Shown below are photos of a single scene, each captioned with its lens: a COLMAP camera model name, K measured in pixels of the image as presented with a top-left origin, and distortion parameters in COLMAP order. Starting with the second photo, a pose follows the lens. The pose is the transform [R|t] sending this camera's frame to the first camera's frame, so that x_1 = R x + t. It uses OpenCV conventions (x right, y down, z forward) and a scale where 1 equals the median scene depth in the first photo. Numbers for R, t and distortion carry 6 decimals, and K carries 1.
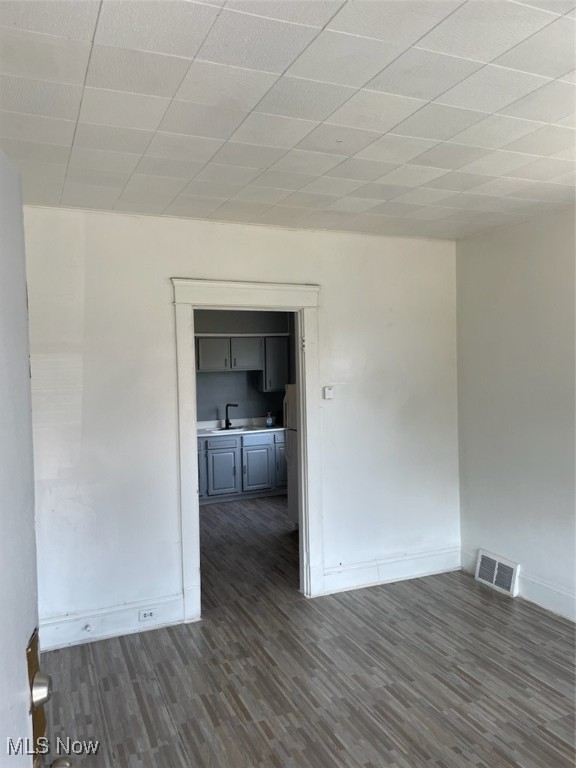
lens RADIAL K [[587.6, 0, 288.0], [0, 587.6, 384.6], [0, 0, 1]] dist [0.054090, -0.023912]
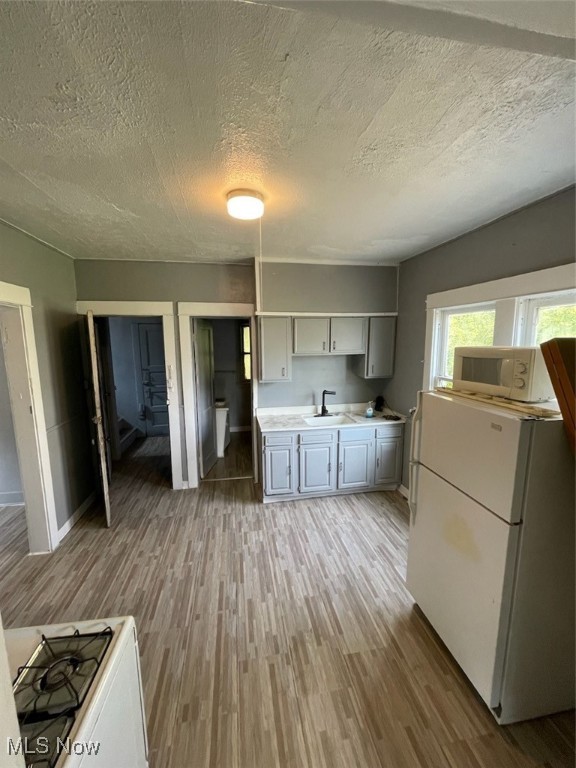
lens RADIAL K [[311.3, 0, 287.4], [0, 311.3, 383.9], [0, 0, 1]] dist [0.012491, 0.000121]
pose [[0.972968, 0.048710, -0.225743, -0.049964], [-0.023751, 0.993426, 0.111987, -0.031163], [0.229714, -0.103598, 0.967729, 0.519681]]
